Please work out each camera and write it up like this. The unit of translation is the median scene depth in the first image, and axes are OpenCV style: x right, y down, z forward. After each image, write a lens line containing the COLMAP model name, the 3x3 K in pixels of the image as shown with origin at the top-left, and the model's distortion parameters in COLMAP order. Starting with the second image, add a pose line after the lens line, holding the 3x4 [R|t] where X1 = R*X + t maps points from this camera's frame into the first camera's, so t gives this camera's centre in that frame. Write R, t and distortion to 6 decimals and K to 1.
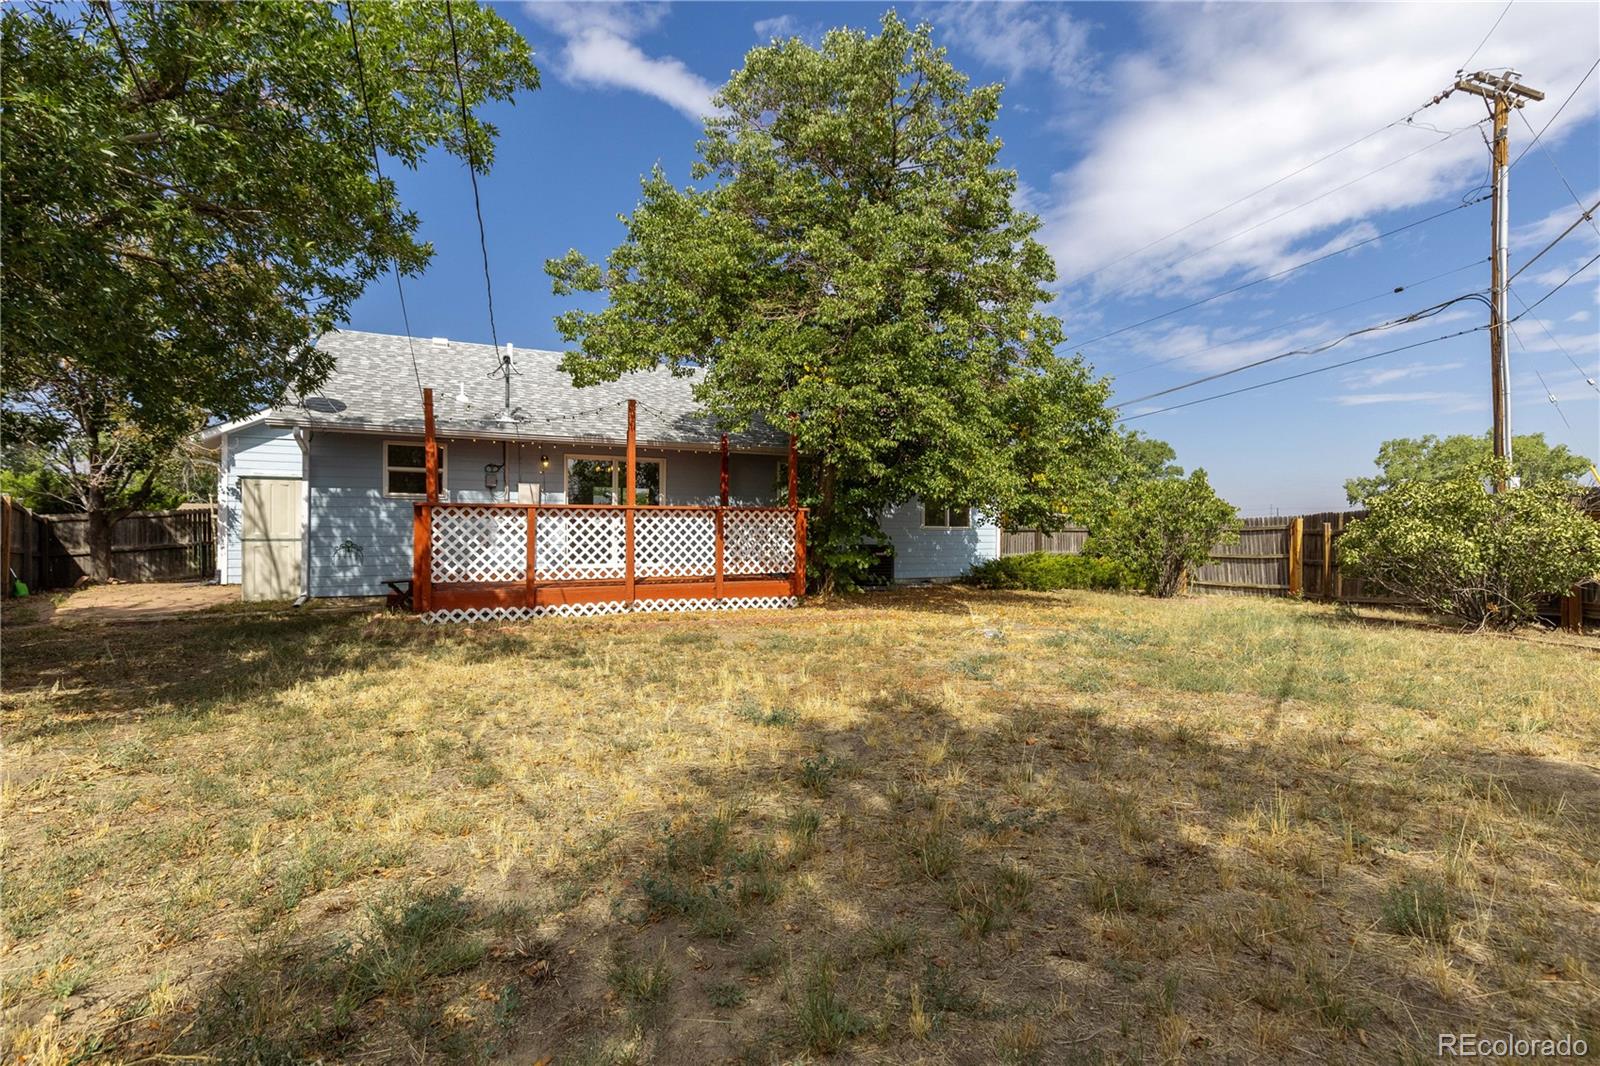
lens RADIAL K [[729.9, 0, 790.2], [0, 729.9, 535.1], [0, 0, 1]] dist [0.004232, -0.000543]
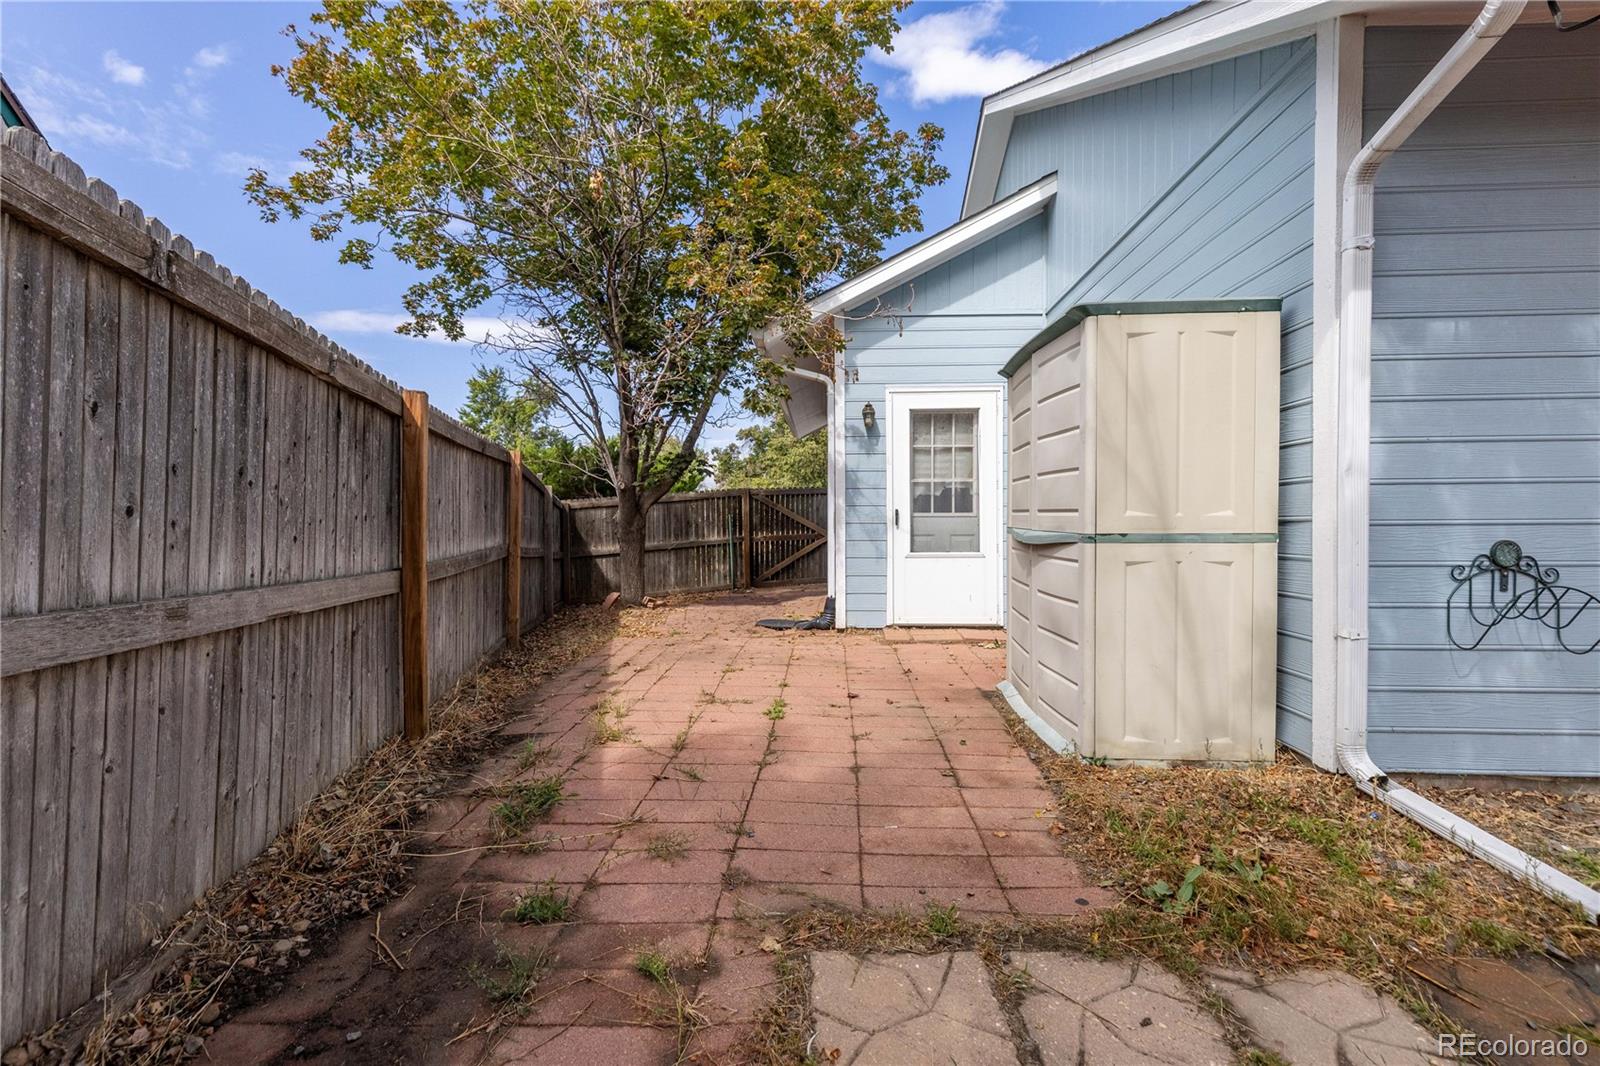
lens RADIAL K [[729.9, 0, 801.8], [0, 729.9, 528.0], [0, 0, 1]] dist [0.004232, -0.000543]
pose [[0.885653, 0.000126, -0.464347, -0.515201], [-0.002356, 0.999988, -0.004223, 0.003933], [0.464341, 0.004835, 0.885643, 0.506844]]
